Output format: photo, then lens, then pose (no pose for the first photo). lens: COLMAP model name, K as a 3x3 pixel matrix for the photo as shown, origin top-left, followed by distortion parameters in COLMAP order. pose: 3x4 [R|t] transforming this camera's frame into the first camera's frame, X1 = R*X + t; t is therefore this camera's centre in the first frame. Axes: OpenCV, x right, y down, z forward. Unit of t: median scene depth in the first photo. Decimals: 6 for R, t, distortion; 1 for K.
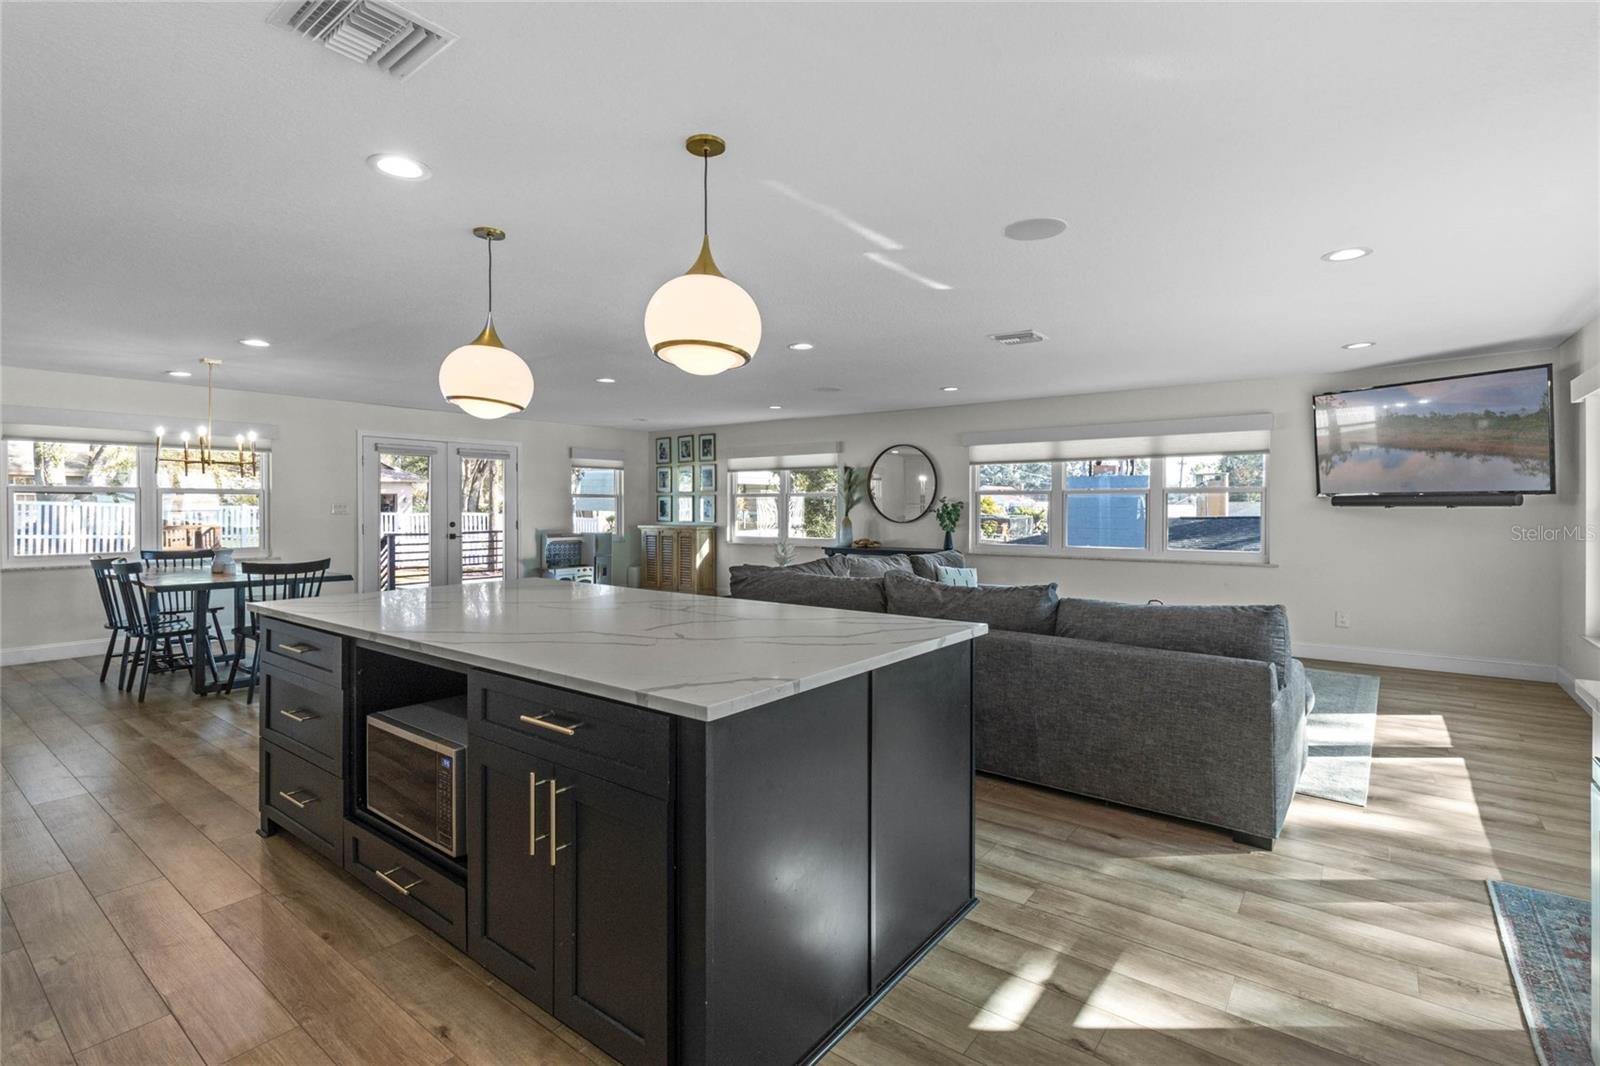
lens RADIAL K [[748.9, 0, 800.2], [0, 748.9, 501.7], [0, 0, 1]] dist [0.001763, 0.000316]
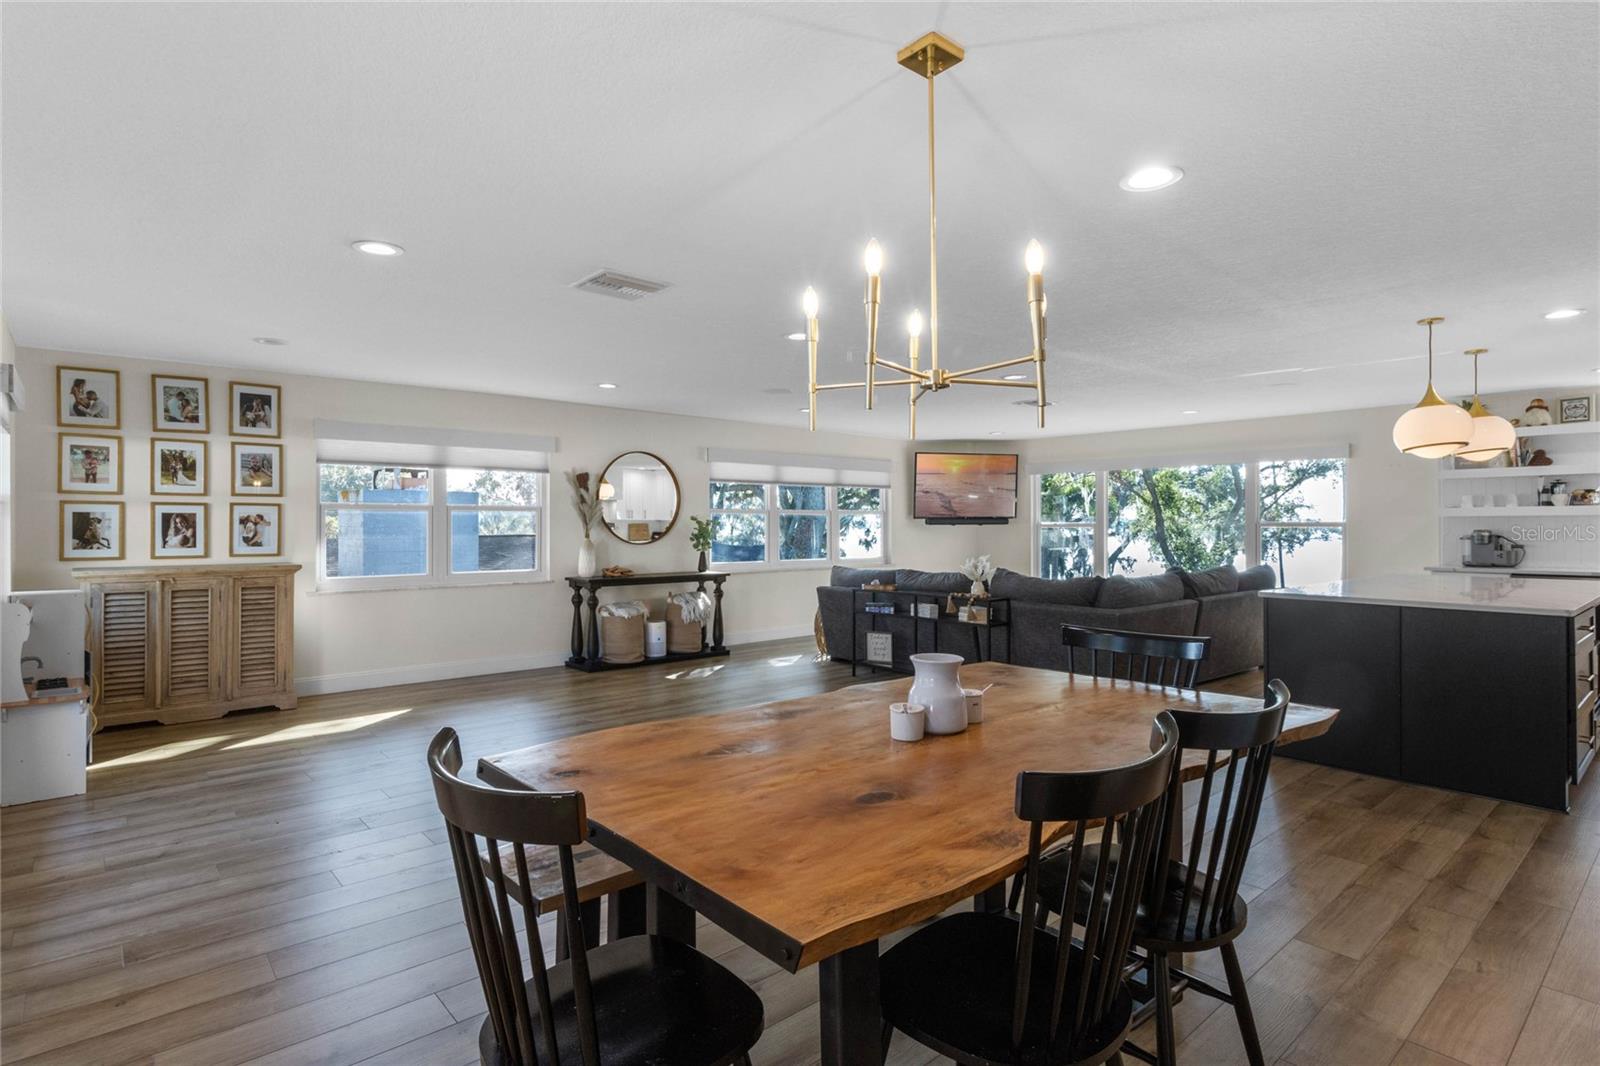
lens RADIAL K [[817.5, 0, 798.1], [0, 817.5, 524.7], [0, 0, 1]] dist [0.000870, 0.000615]
pose [[0.194246, -0.000176, 0.980953, -0.708593], [-0.005050, 0.999987, 0.001179, 0.003679], [-0.980940, -0.005183, 0.194242, 0.625050]]
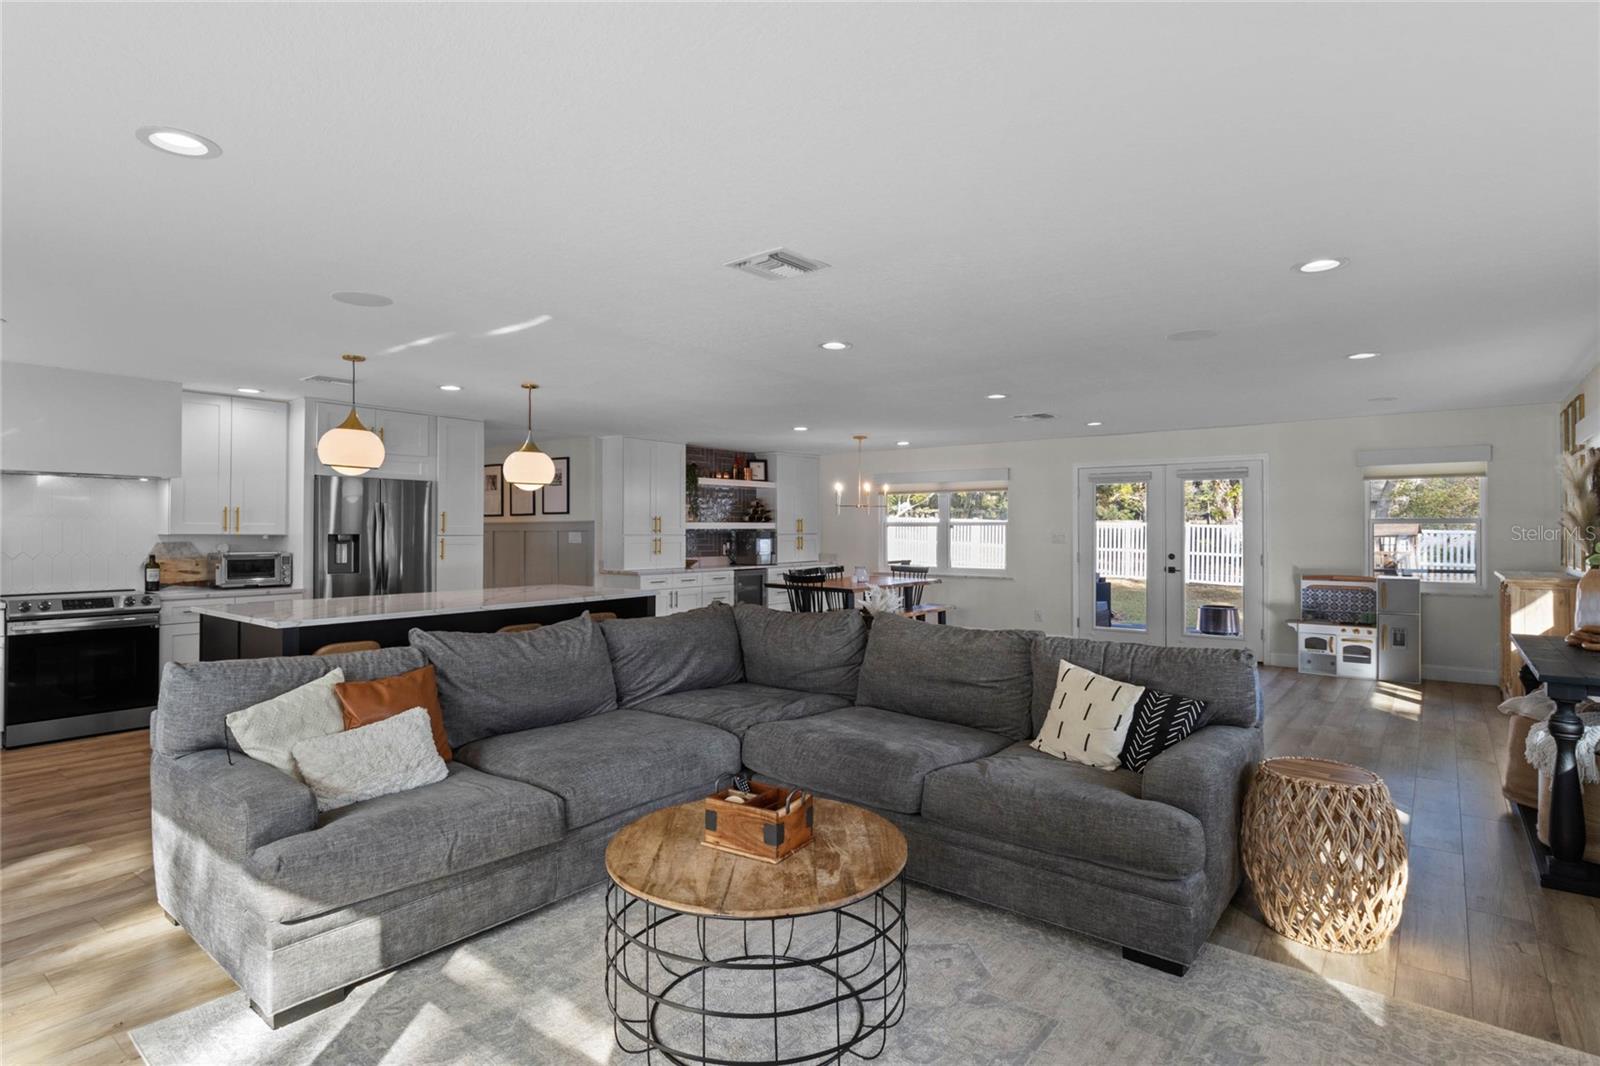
lens RADIAL K [[817.5, 0, 798.1], [0, 817.5, 524.7], [0, 0, 1]] dist [0.000870, 0.000615]
pose [[-0.009881, -0.003948, -0.999943, 0.512476], [0.006775, 0.999969, -0.004016, -0.006532], [0.999928, -0.006814, -0.009854, 0.563892]]
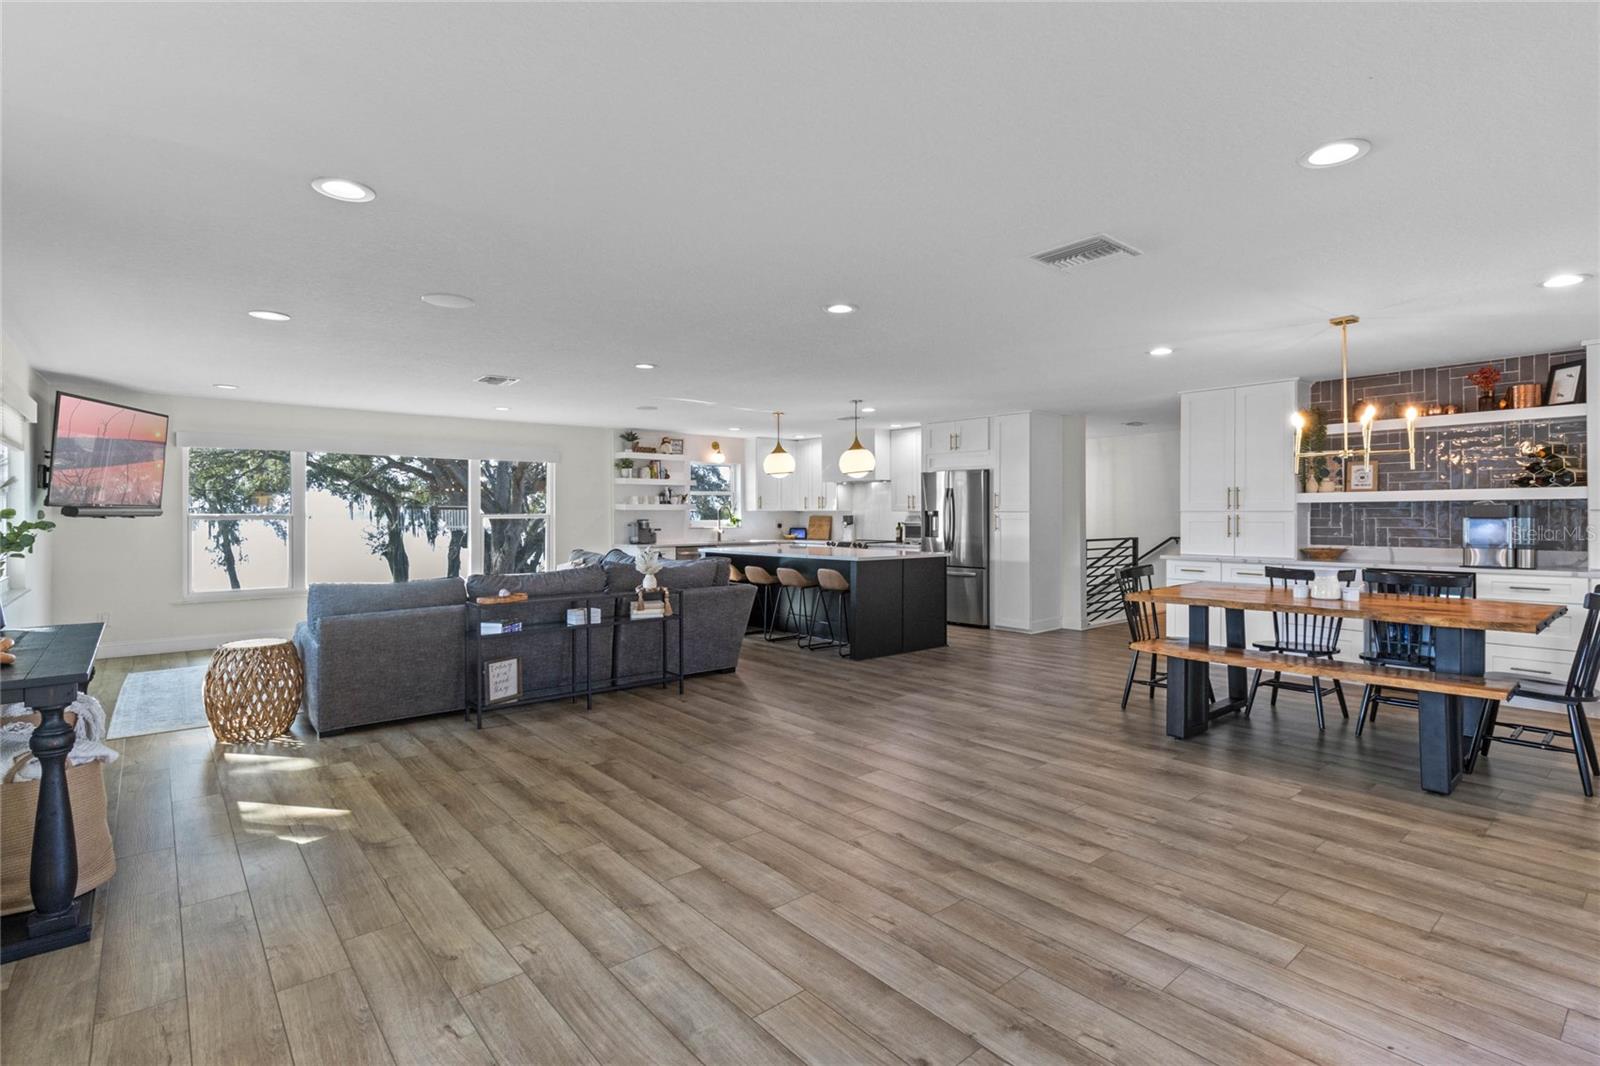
lens RADIAL K [[776.9, 0, 794.1], [0, 776.9, 506.6], [0, 0, 1]] dist [0.000209, -0.000030]
pose [[-0.976141, 0.006394, 0.217045, -0.260148], [0.002450, 0.999827, -0.018435, 0.008961], [-0.217125, -0.017463, -0.975987, 1.185300]]
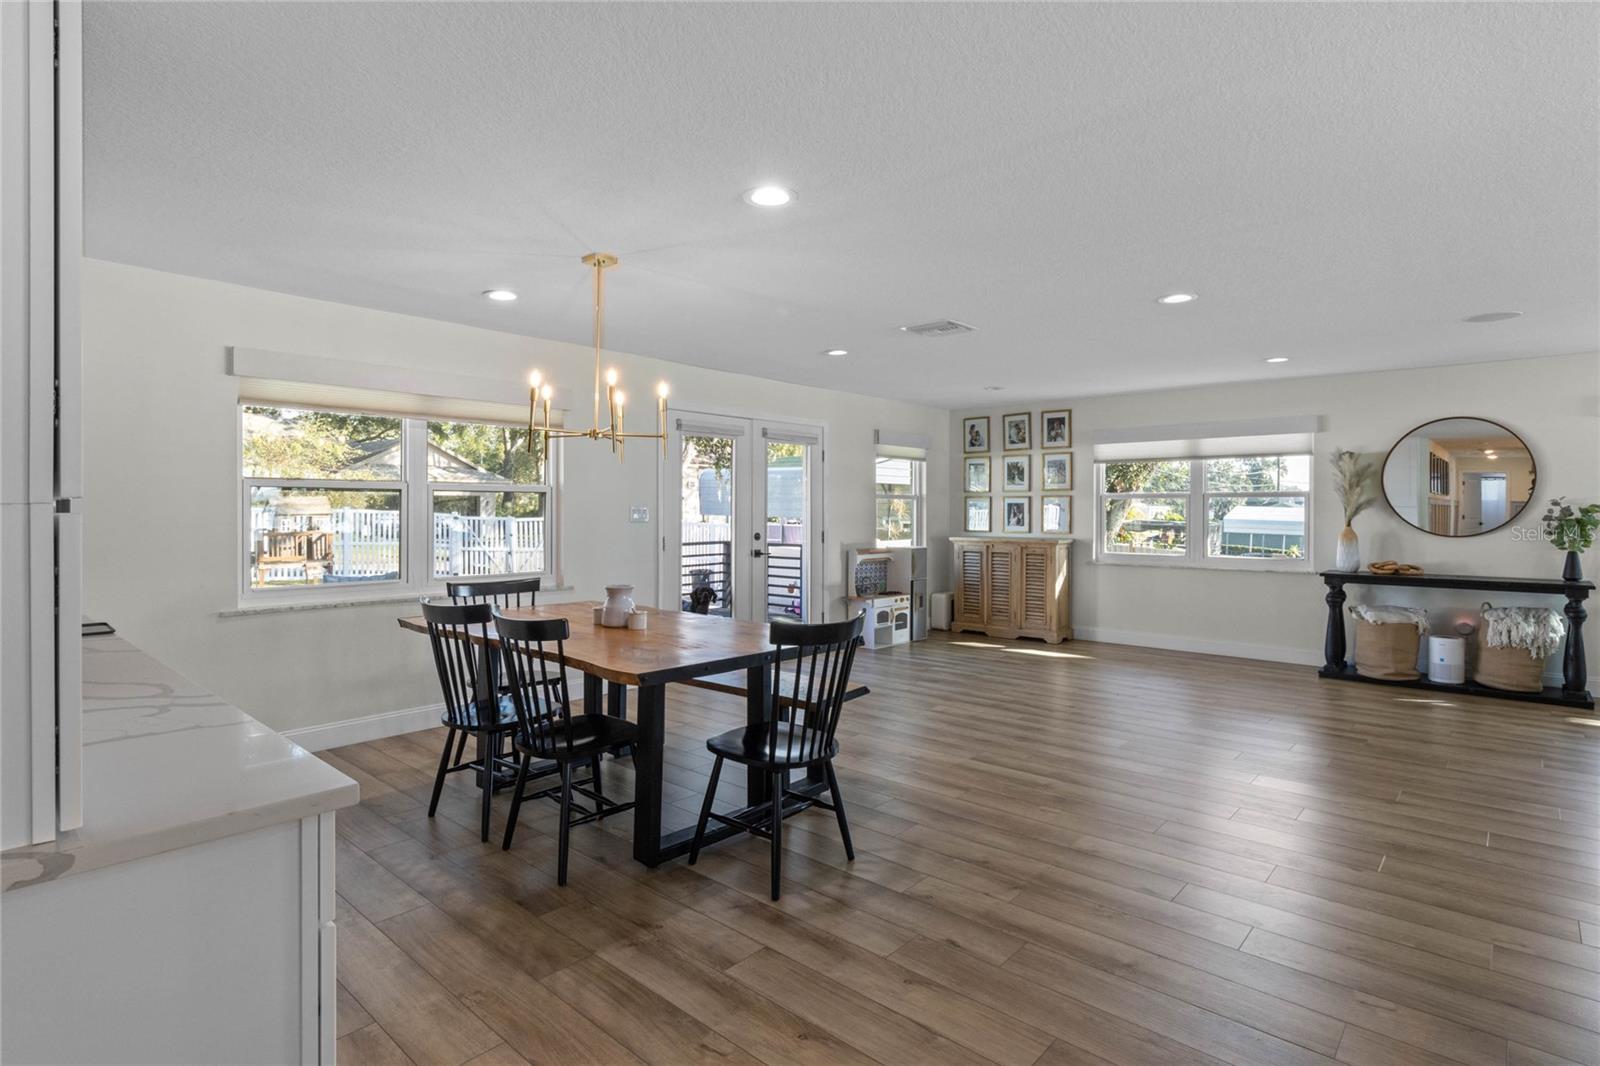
lens RADIAL K [[804.6, 0, 797.9], [0, 804.6, 521.4], [0, 0, 1]] dist [-0.004062, -0.000589]
pose [[0.996965, 0.003297, -0.077781, -0.366862], [-0.001852, 0.999825, 0.018642, 0.002130], [0.077829, -0.018441, 0.996796, 0.252117]]
